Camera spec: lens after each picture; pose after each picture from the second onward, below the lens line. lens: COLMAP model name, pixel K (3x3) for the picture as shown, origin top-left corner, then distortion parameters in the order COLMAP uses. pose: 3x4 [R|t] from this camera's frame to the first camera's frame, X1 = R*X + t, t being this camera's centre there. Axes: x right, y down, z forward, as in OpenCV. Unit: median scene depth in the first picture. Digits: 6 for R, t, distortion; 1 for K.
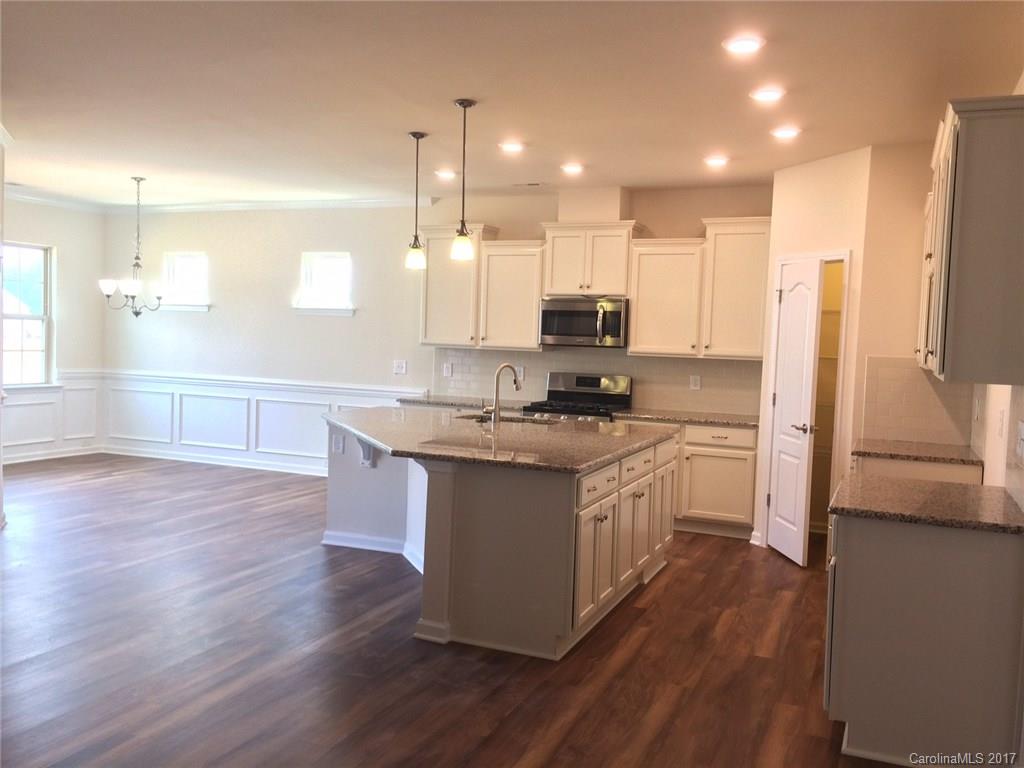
lens RADIAL K [[870.6, 0, 512.0], [0, 870.6, 384.0], [0, 0, 1]] dist [0.029573, -0.006868]
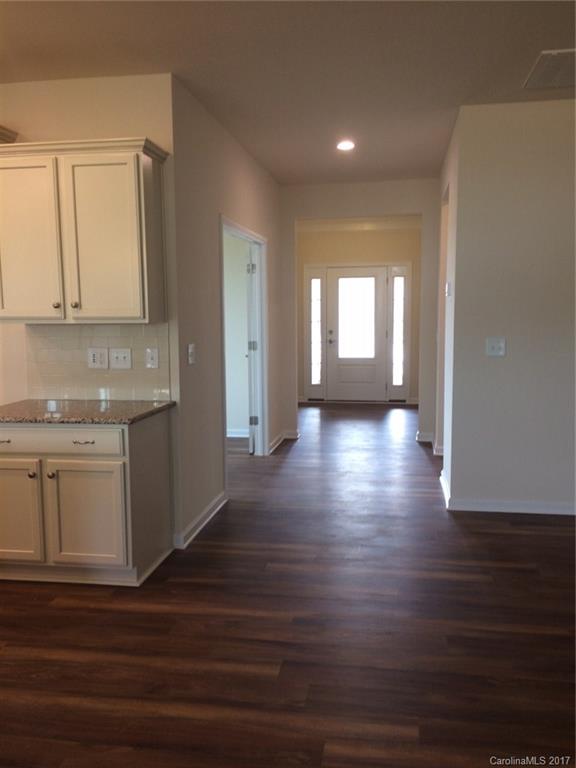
lens RADIAL K [[652.9, 0, 288.0], [0, 652.9, 384.0], [0, 0, 1]] dist [0.029573, -0.006868]
pose [[-0.234623, -0.144875, 0.961230, -0.621232], [0.052246, 0.985523, 0.161289, -0.065686], [-0.970681, 0.088063, -0.223657, 0.894531]]
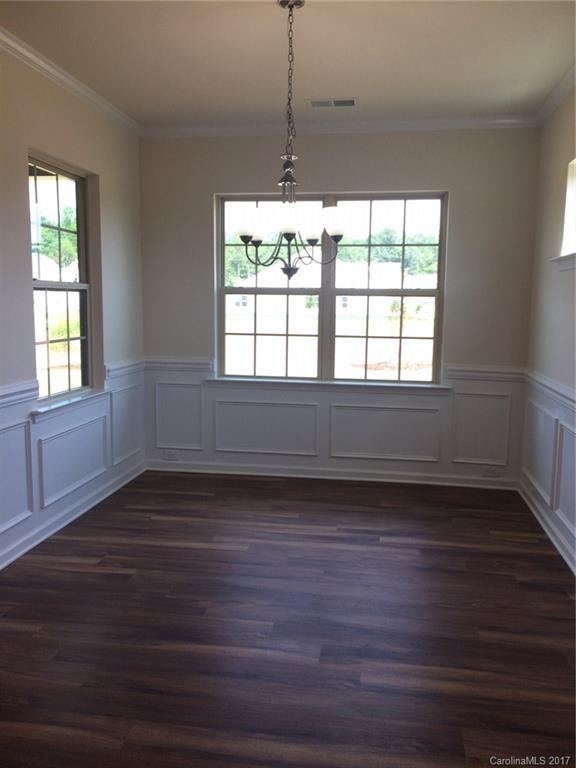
lens RADIAL K [[652.9, 0, 288.0], [0, 652.9, 384.0], [0, 0, 1]] dist [0.029573, -0.006868]
pose [[0.244064, 0.096014, -0.964994, -0.038397], [-0.055835, 0.994827, 0.084861, -0.044072], [0.968150, 0.033169, 0.248162, 0.840446]]
